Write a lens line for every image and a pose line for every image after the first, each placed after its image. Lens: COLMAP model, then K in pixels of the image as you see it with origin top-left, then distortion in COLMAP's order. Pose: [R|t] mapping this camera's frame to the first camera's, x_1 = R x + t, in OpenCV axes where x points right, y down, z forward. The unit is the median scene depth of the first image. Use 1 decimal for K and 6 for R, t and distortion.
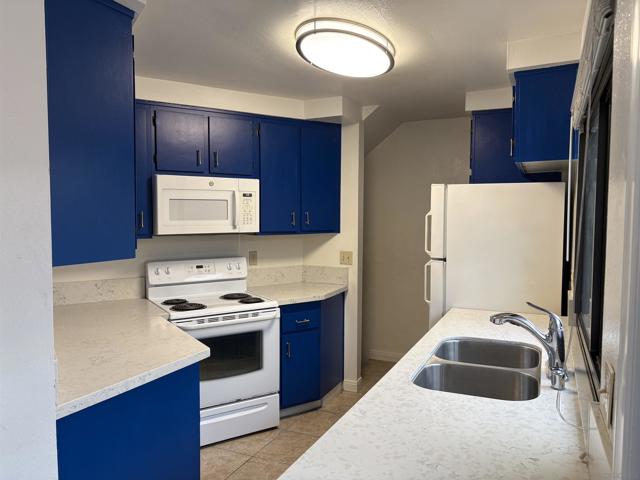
lens RADIAL K [[488.5, 0, 320.0], [0, 488.5, 240.0], [0, 0, 1]] dist [0.090759, -0.110614]
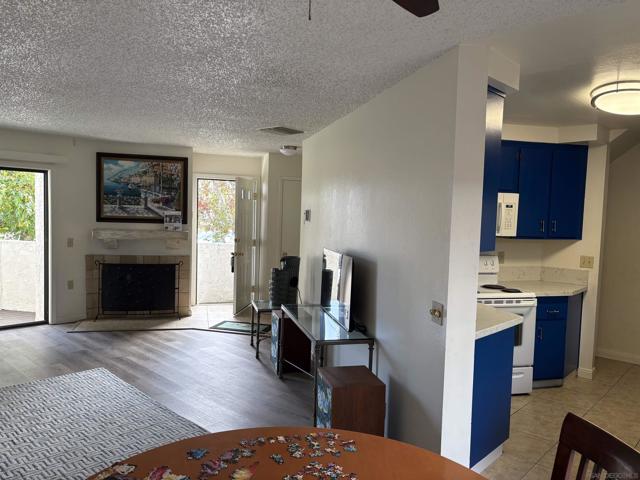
lens RADIAL K [[488.5, 0, 320.0], [0, 488.5, 240.0], [0, 0, 1]] dist [0.090759, -0.110614]
pose [[0.954628, 0.046589, -0.294133, -0.236478], [-0.047799, 0.998852, 0.003079, 0.013308], [0.293938, 0.011120, 0.955760, -0.344805]]
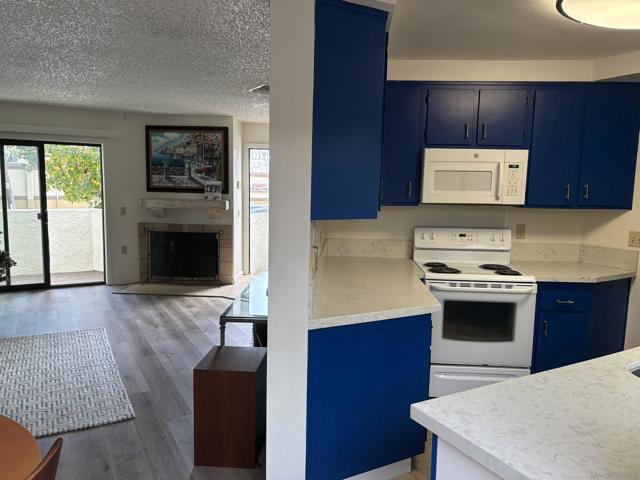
lens RADIAL K [[488.5, 0, 320.0], [0, 488.5, 240.0], [0, 0, 1]] dist [0.090759, -0.110614]
pose [[0.819483, 0.084486, -0.566841, 0.109351], [-0.053102, 0.996013, 0.071684, 0.005190], [0.570637, -0.028643, 0.820703, -0.043913]]
